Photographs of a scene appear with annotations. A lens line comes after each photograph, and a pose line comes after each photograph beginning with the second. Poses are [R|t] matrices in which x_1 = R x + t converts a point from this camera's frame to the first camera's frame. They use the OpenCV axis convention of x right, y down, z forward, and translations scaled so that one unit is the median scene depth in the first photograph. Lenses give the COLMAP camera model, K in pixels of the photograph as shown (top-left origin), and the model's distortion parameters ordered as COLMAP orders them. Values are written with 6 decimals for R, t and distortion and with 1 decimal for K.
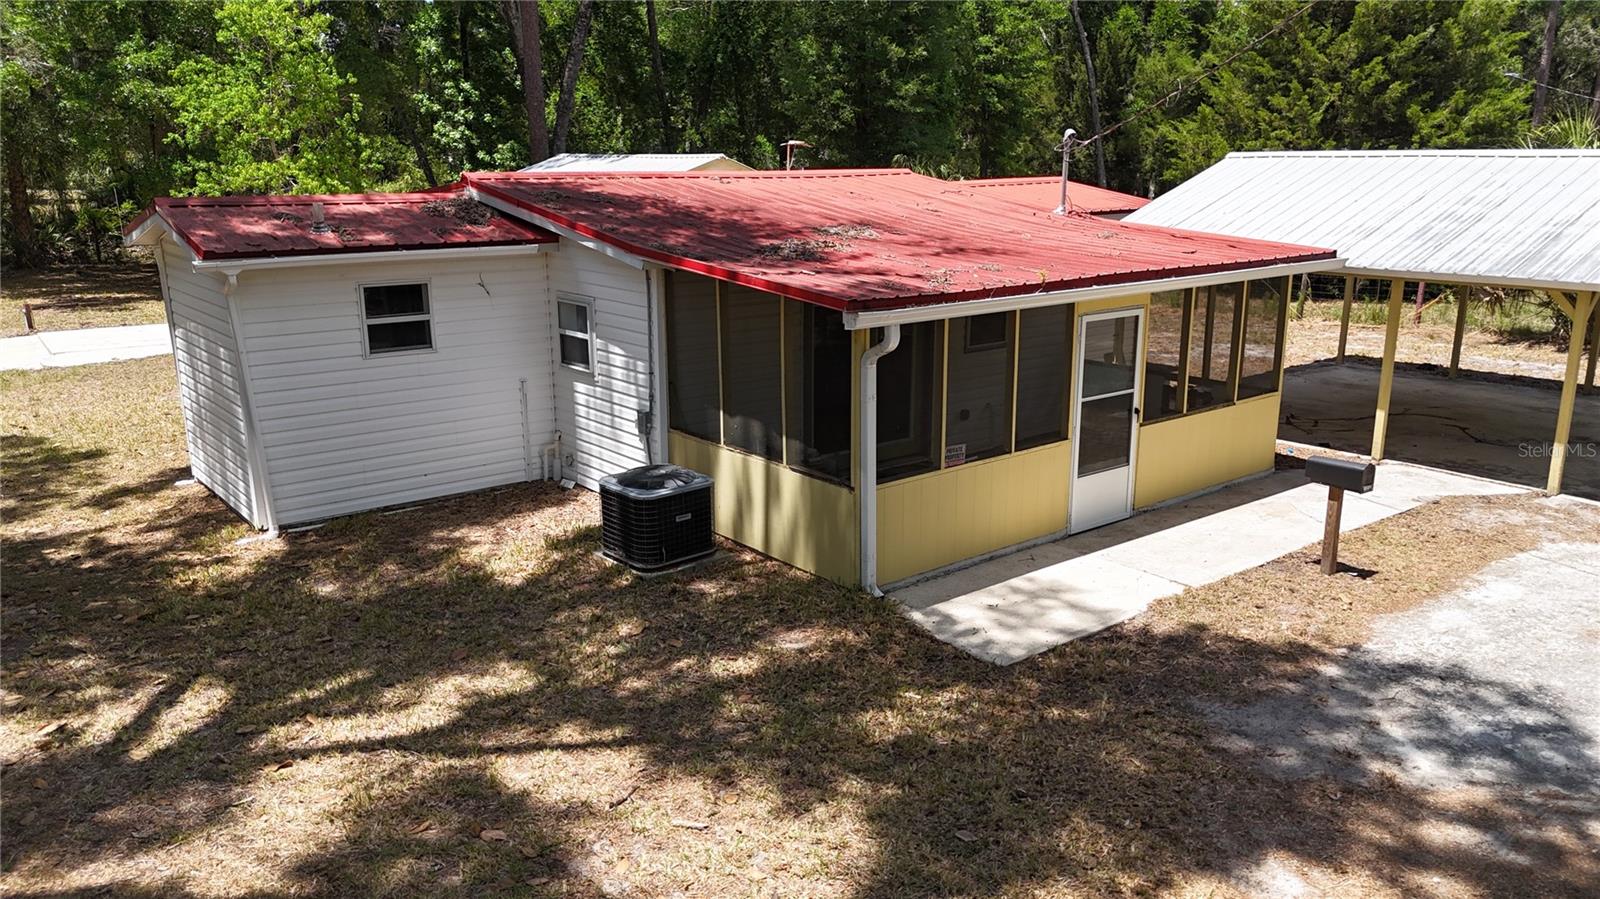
lens RADIAL K [[1179.7, 0, 804.7], [0, 1179.7, 450.1], [0, 0, 1]] dist [0.062669, -0.056855]
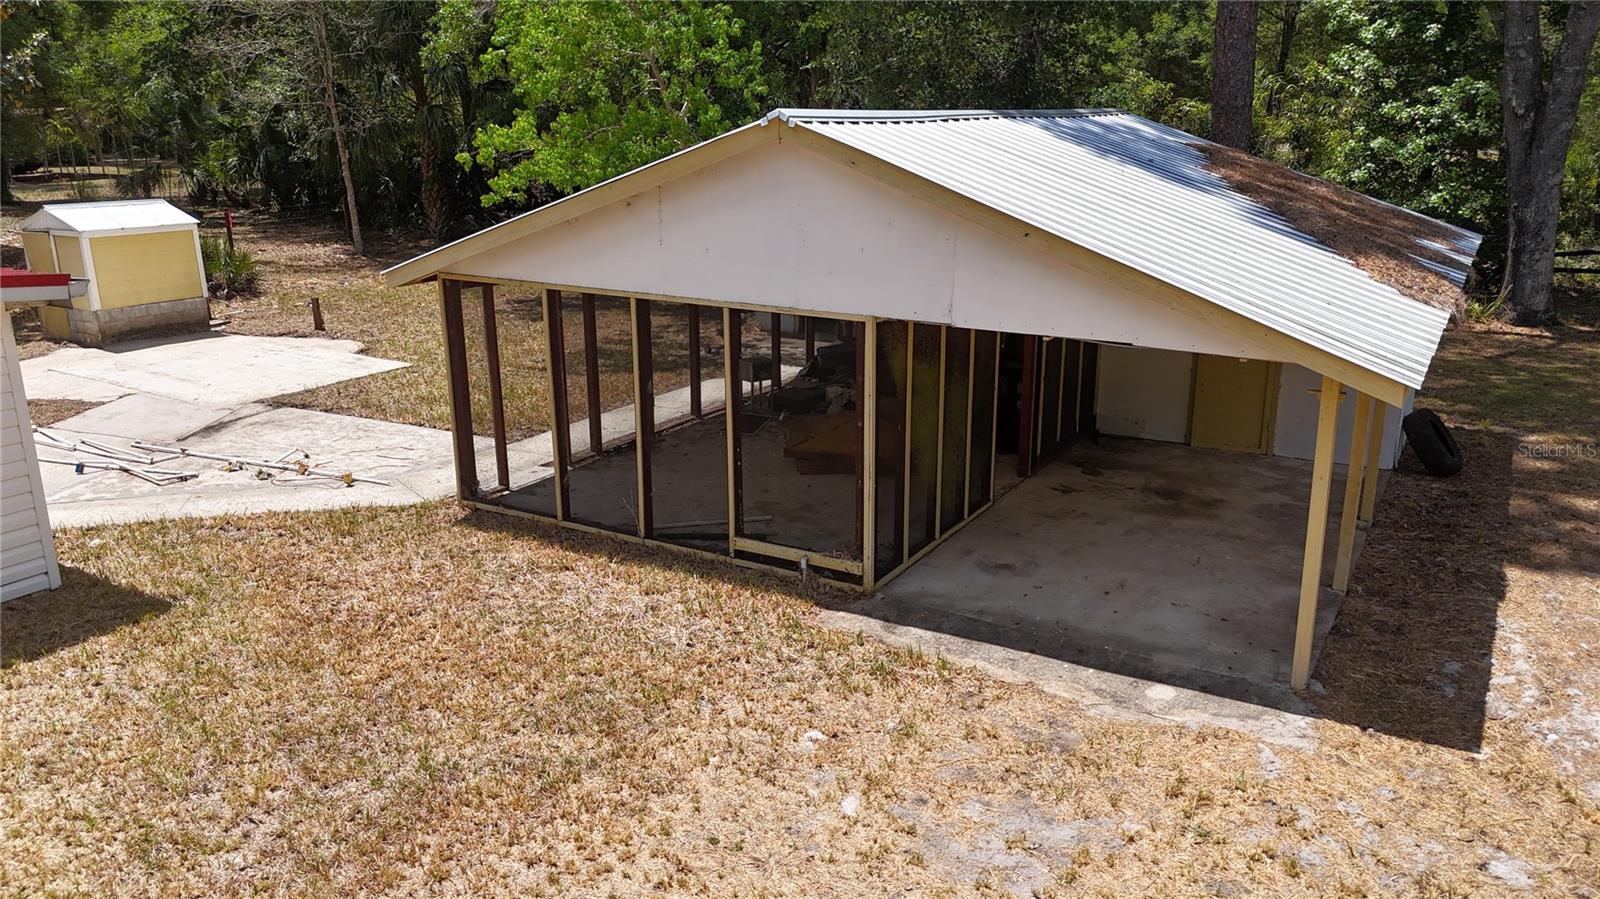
lens RADIAL K [[1179.7, 0, 804.7], [0, 1179.7, 450.1], [0, 0, 1]] dist [0.062669, -0.056855]
pose [[0.351908, 0.256163, -0.900301, 0.514027], [-0.226740, 0.956508, 0.183528, -0.548274], [0.908157, 0.139549, 0.394685, 2.228598]]
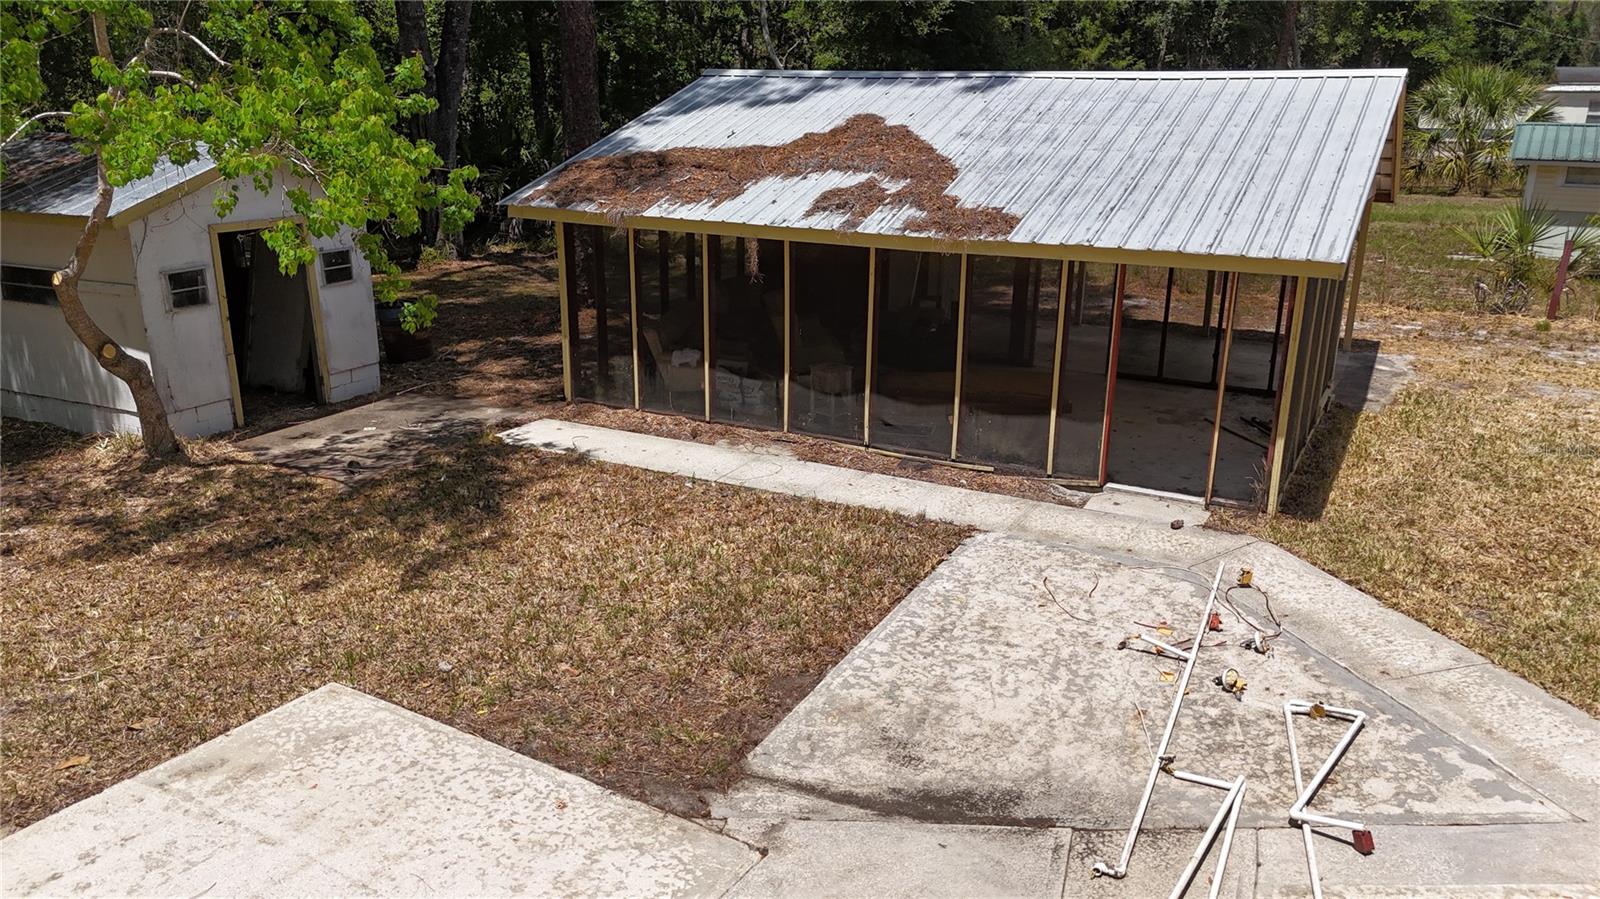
lens RADIAL K [[1179.7, 0, 804.7], [0, 1179.7, 450.1], [0, 0, 1]] dist [0.062669, -0.056855]
pose [[0.923820, -0.102506, 0.368847, -1.060807], [0.080963, 0.994006, 0.073462, -0.403705], [-0.374167, -0.038003, 0.926582, 1.696868]]
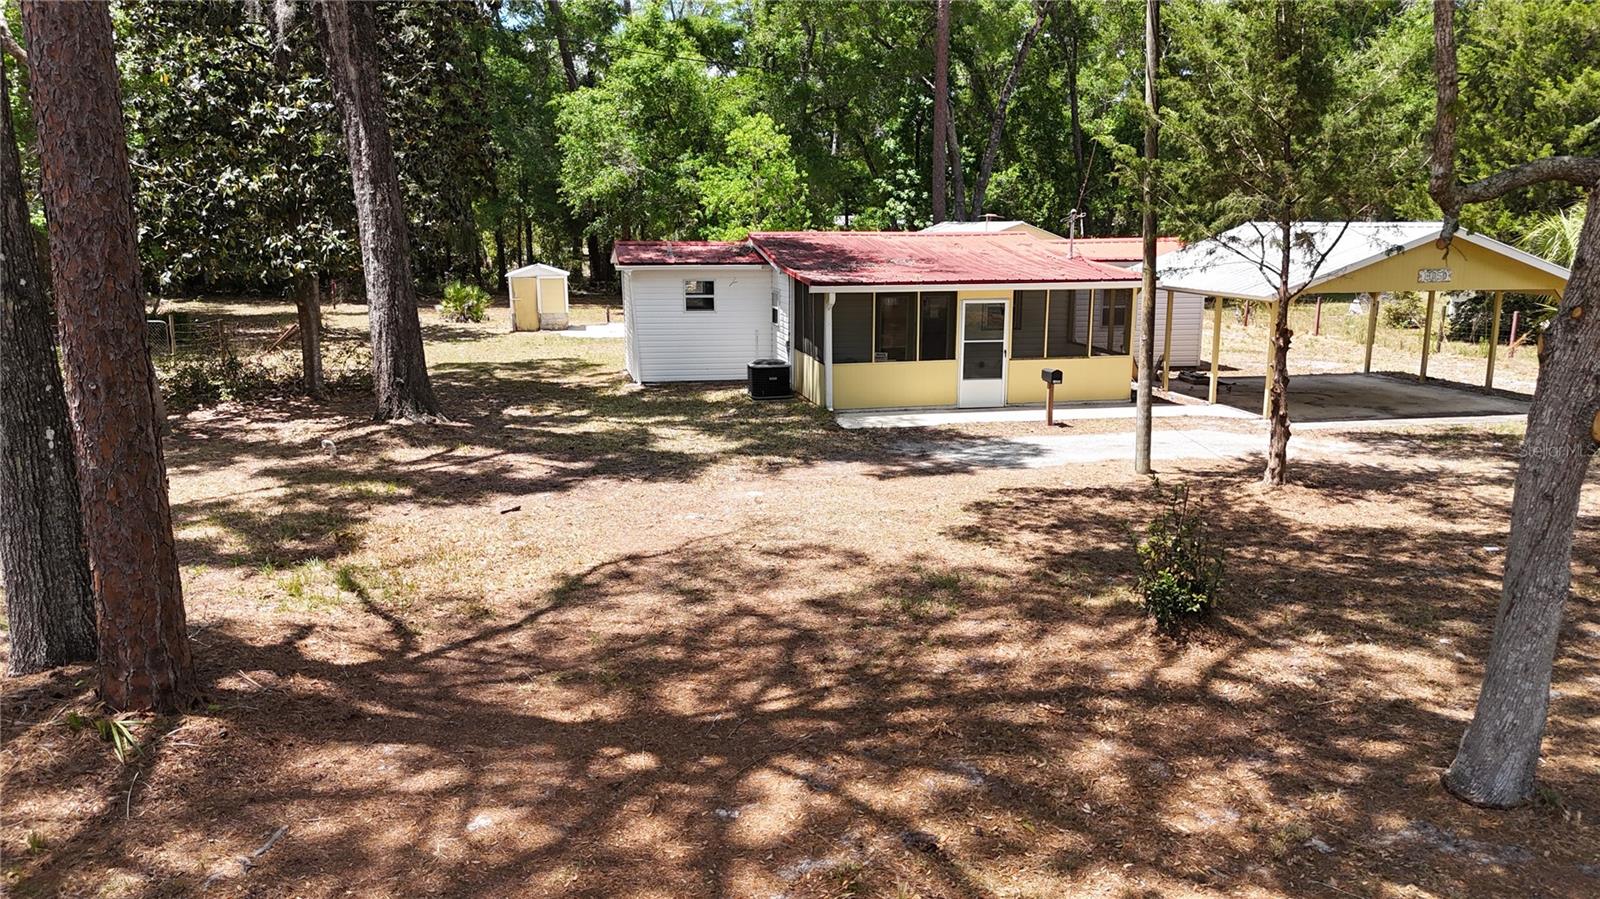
lens RADIAL K [[1176.8, 0, 809.0], [0, 1176.8, 448.9], [0, 0, 1]] dist [0.105106, -0.127475]
pose [[0.895528, 0.088277, -0.436161, 0.850375], [-0.111589, 0.993358, -0.028065, 0.218248], [0.430786, 0.073804, 0.899431, -0.903182]]
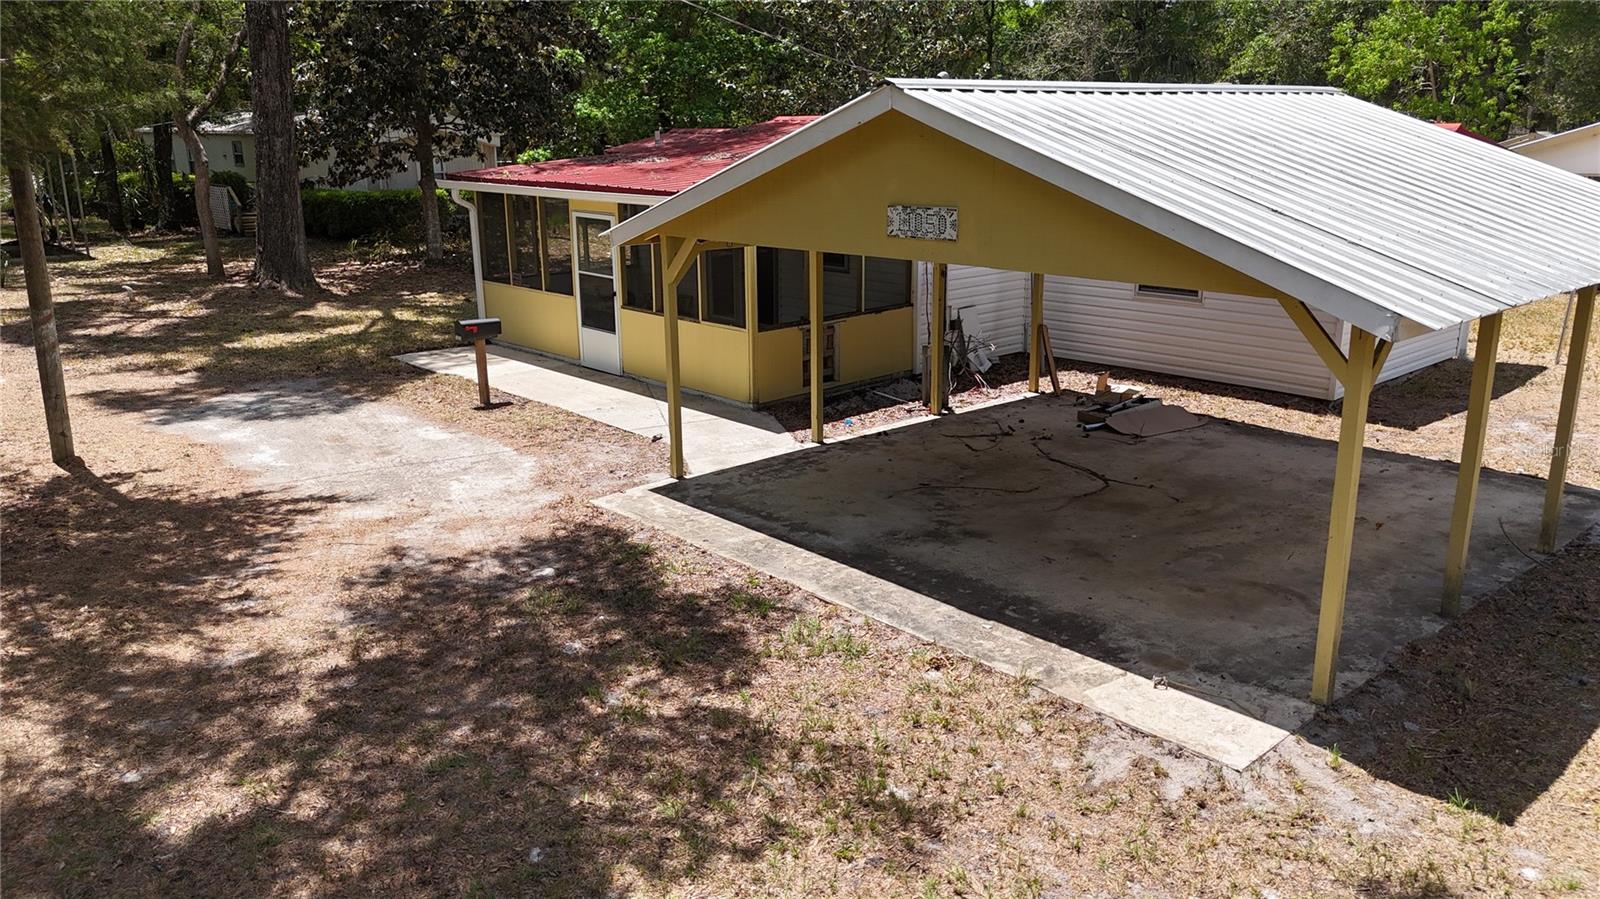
lens RADIAL K [[1178.2, 0, 796.9], [0, 1178.2, 445.1], [0, 0, 1]] dist [0.074059, -0.058760]
pose [[0.065280, 0.264112, -0.962280, 1.596074], [-0.236825, 0.940886, 0.242173, -0.240347], [0.969357, 0.212083, 0.123969, 1.051931]]
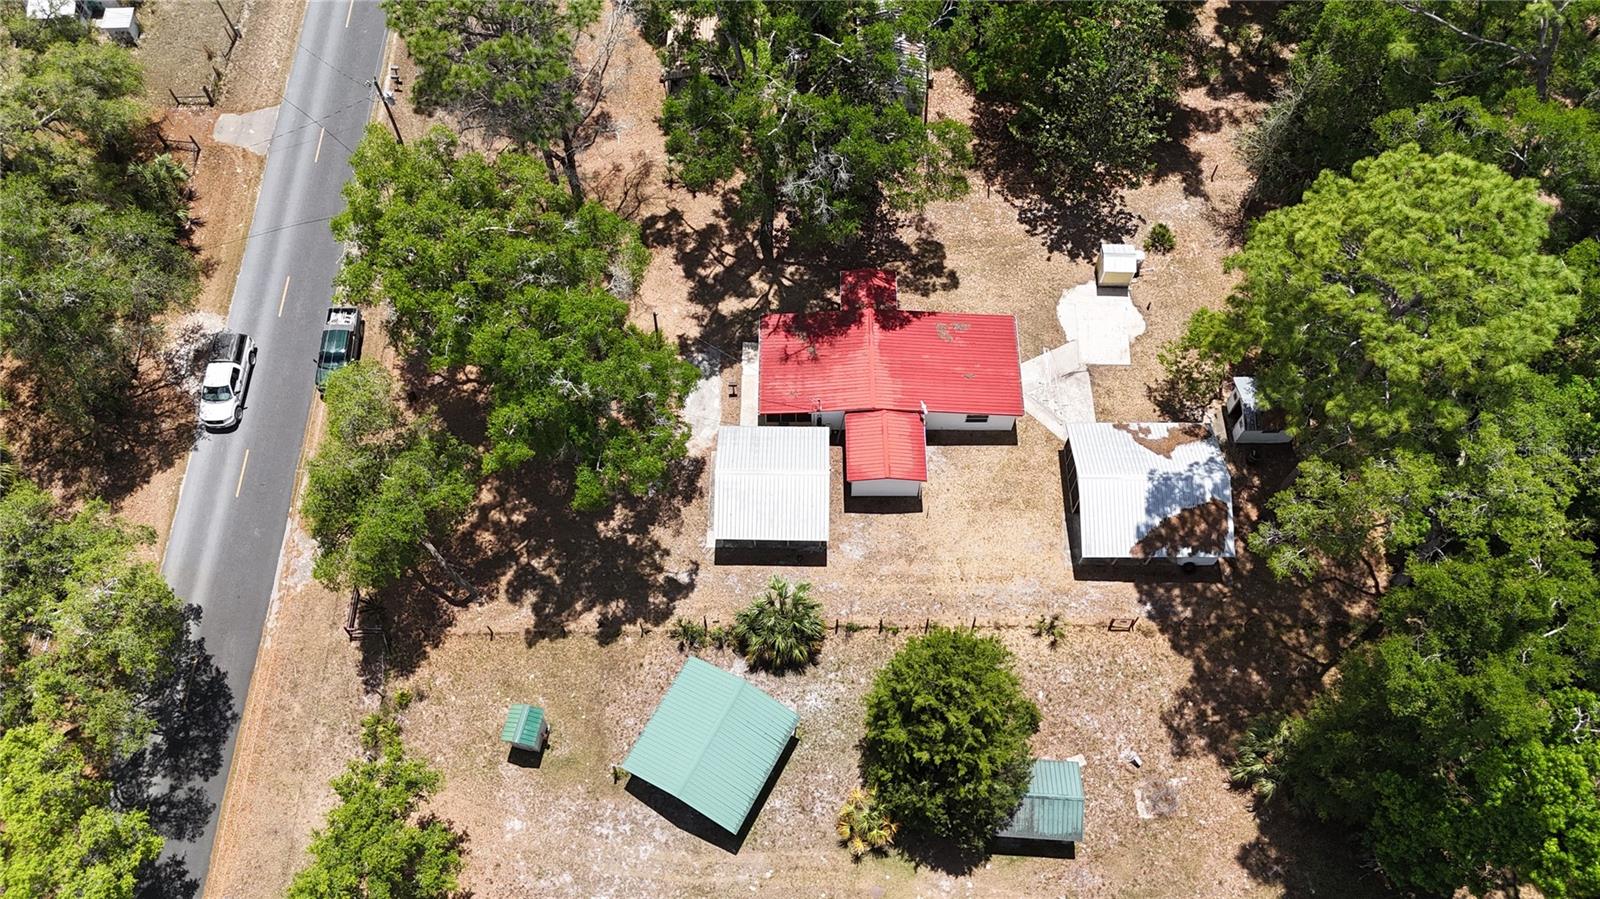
lens RADIAL K [[1170.0, 0, 800.0], [0, 1170.0, 449.5], [0, 0, 1]] dist [0.064738, -0.116330]
pose [[-0.629489, 0.688698, -0.359776, 2.570043], [-0.196680, 0.306717, 0.931258, -5.571338], [0.751705, 0.656978, -0.057622, 1.703010]]
